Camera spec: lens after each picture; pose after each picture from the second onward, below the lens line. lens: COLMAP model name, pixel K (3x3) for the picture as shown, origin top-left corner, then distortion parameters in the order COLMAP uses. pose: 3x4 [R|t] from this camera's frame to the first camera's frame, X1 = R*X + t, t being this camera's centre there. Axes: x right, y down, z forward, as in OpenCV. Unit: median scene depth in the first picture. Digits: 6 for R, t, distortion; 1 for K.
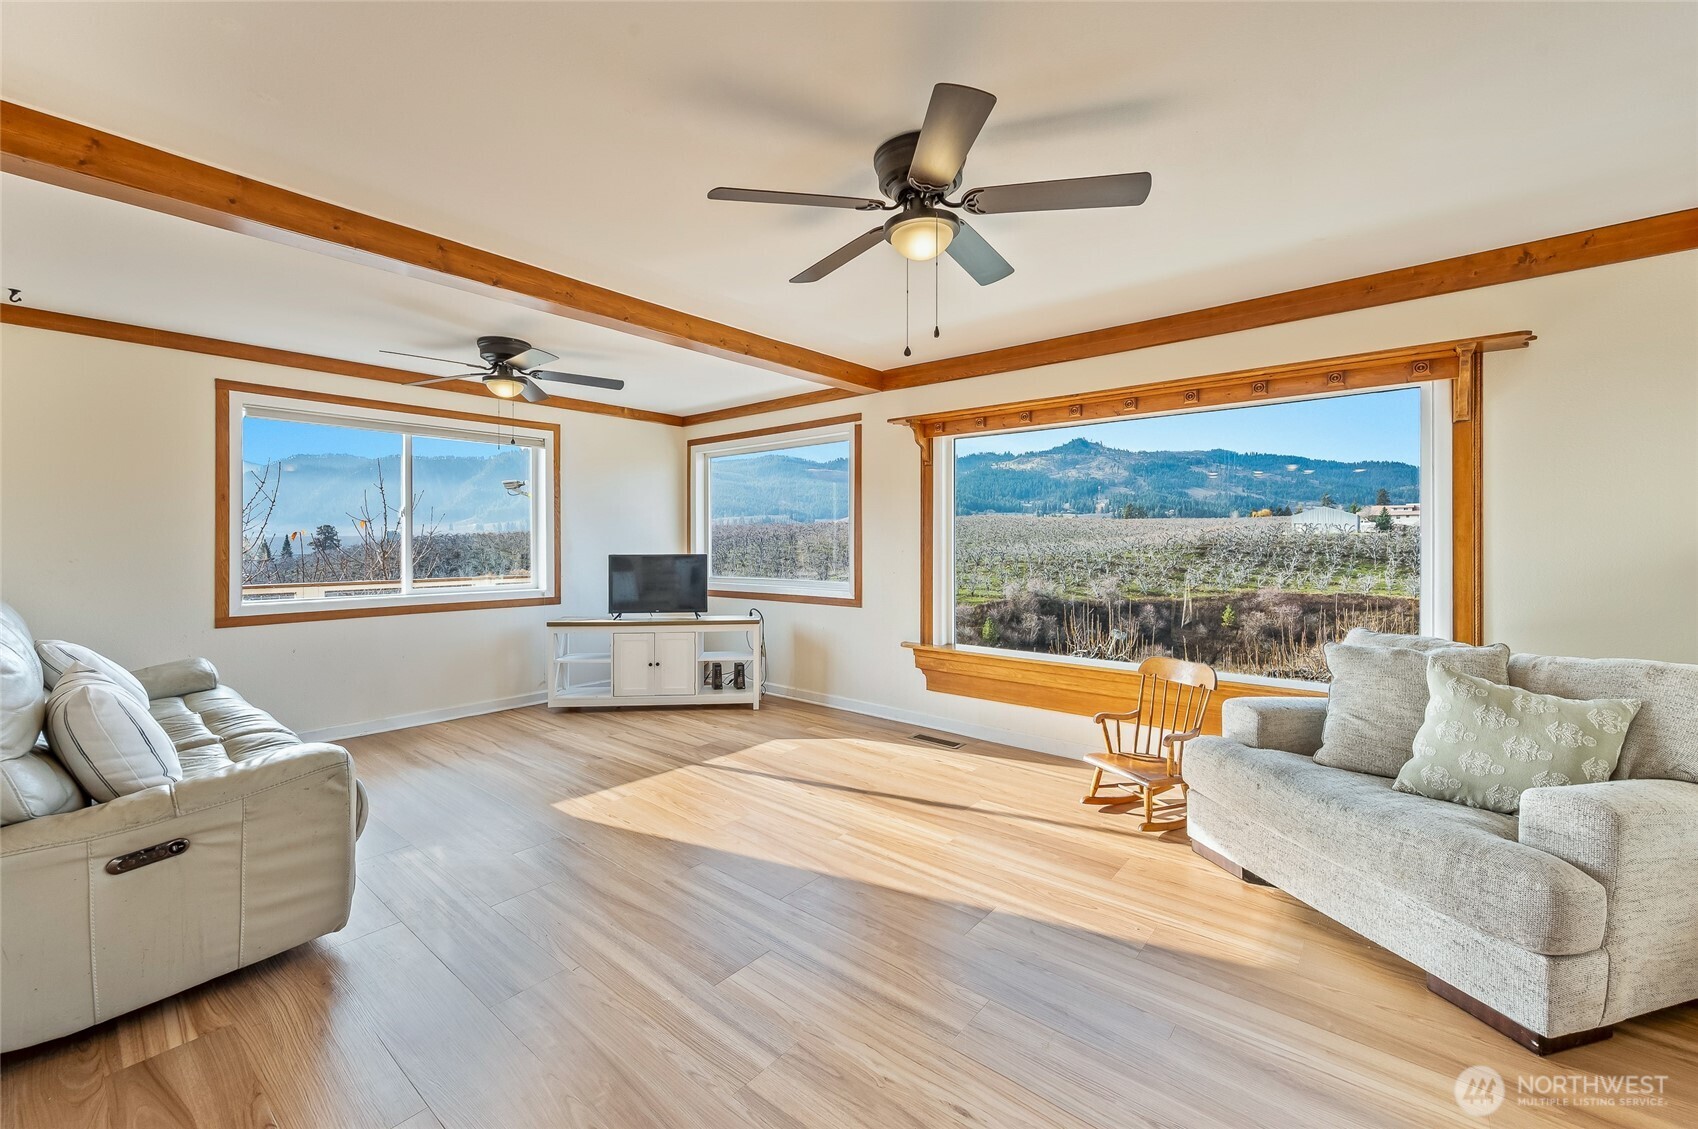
lens RADIAL K [[679.7, 0, 820.4], [0, 679.7, 533.8], [0, 0, 1]] dist [0.001628, 0.000081]
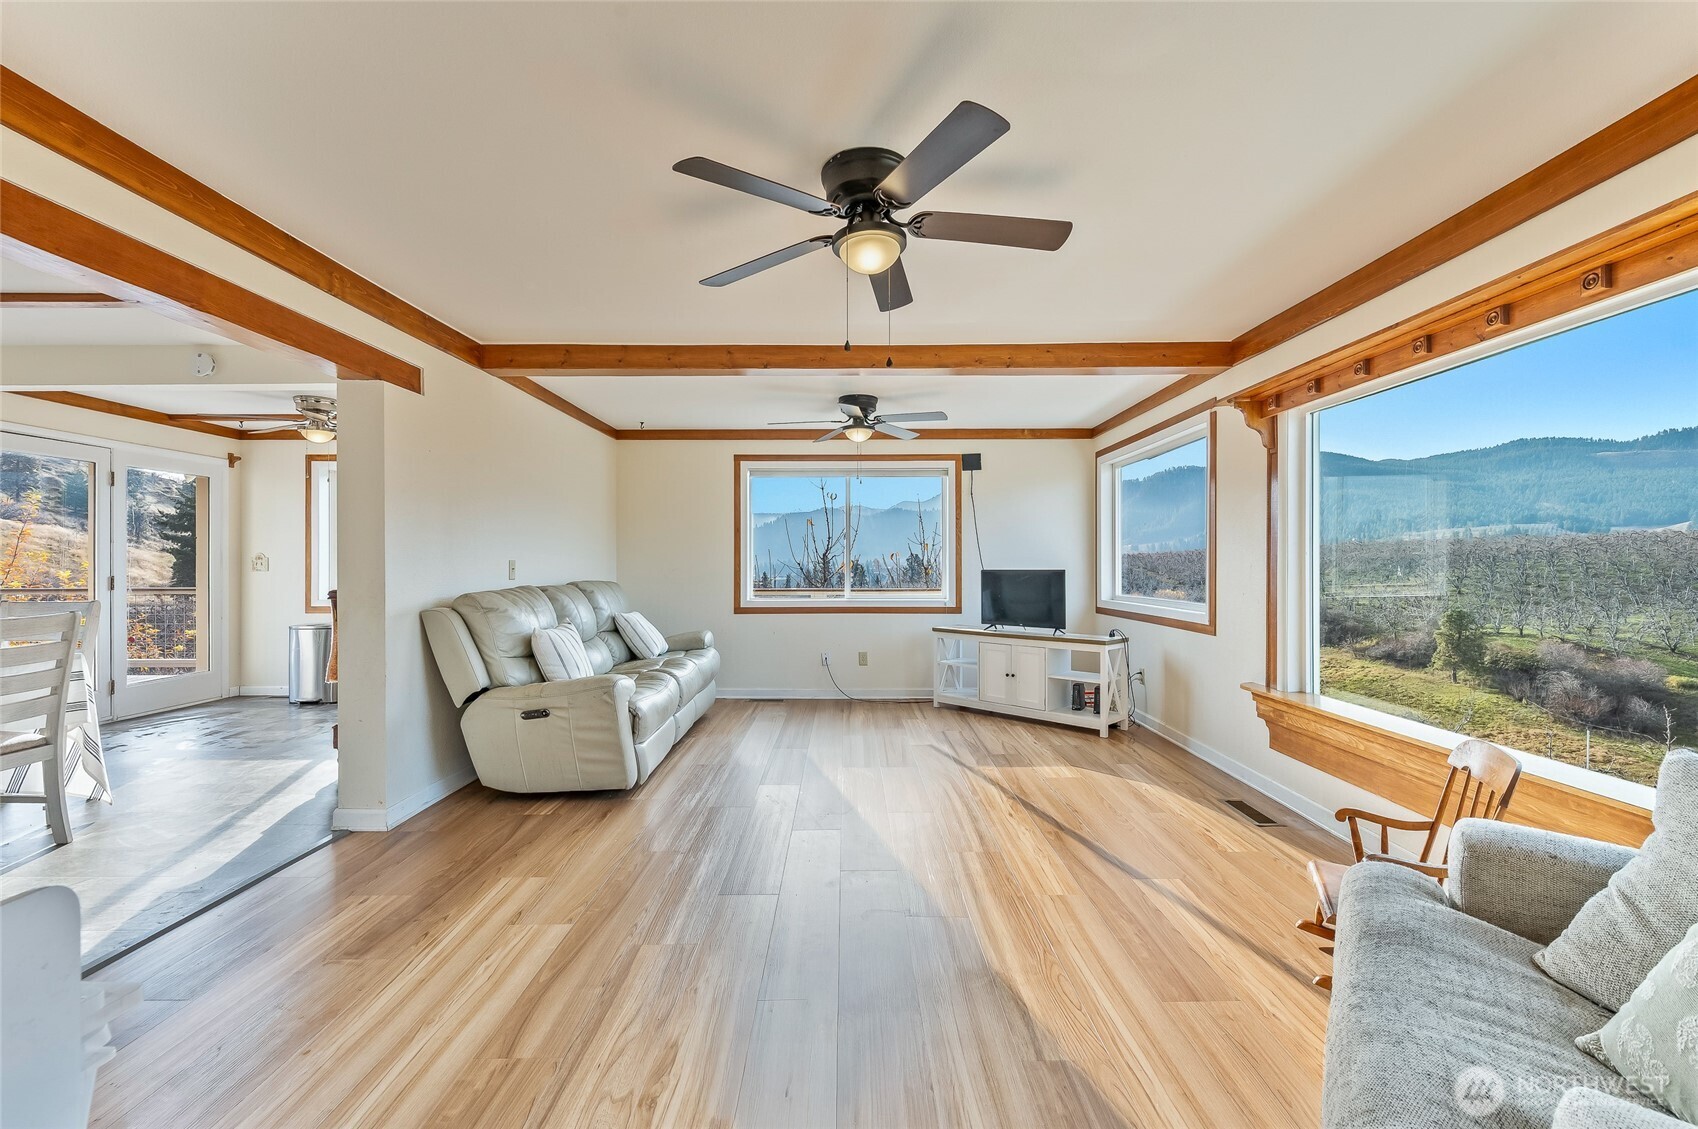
lens RADIAL K [[681.2, 0, 846.2], [0, 681.2, 558.4], [0, 0, 1]] dist [0.002539, 0.000092]
pose [[0.664171, -0.006066, -0.747556, 0.439091], [0.011050, 0.999938, 0.001702, 0.010481], [0.747499, -0.009391, 0.664196, 0.145079]]
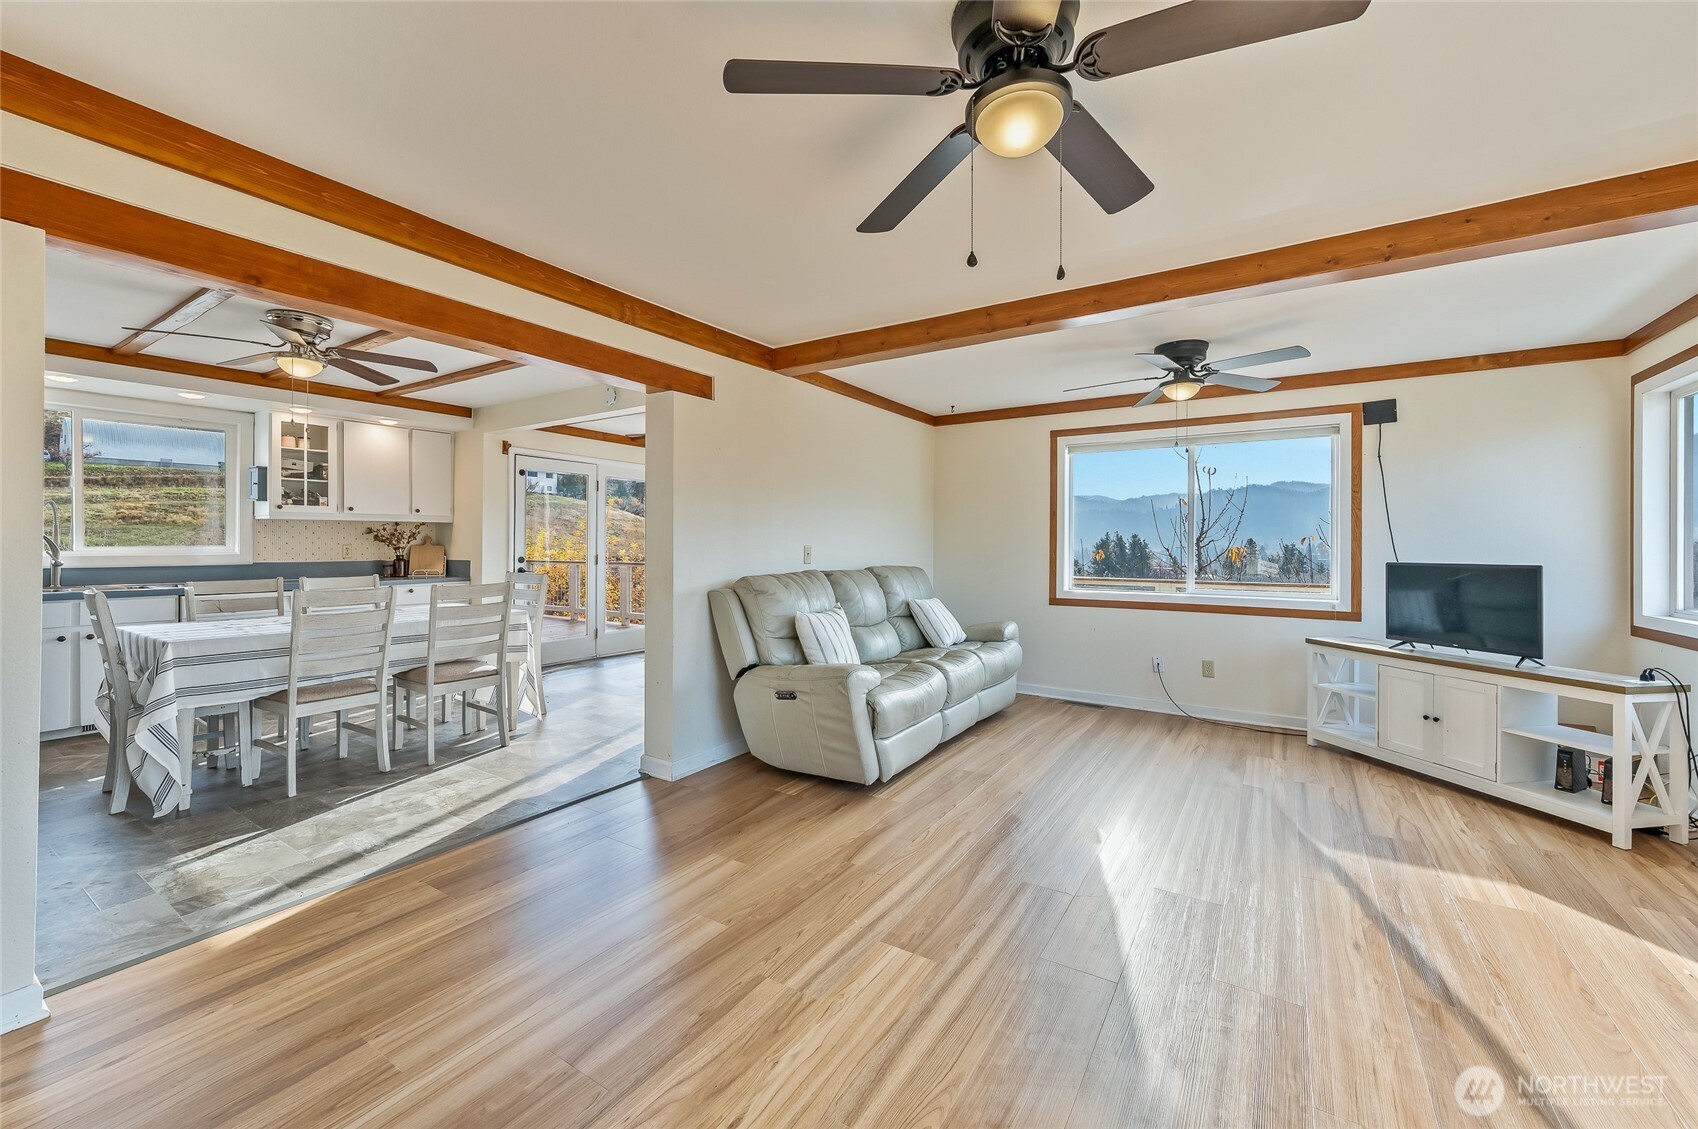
lens RADIAL K [[660.1, 0, 850.8], [0, 660.1, 541.6], [0, 0, 1]] dist [-0.000327, -0.000052]
pose [[0.157828, -0.005118, -0.987453, 0.404059], [0.007175, 0.999966, -0.004036, 0.007520], [0.987440, -0.006448, 0.157860, 0.352323]]
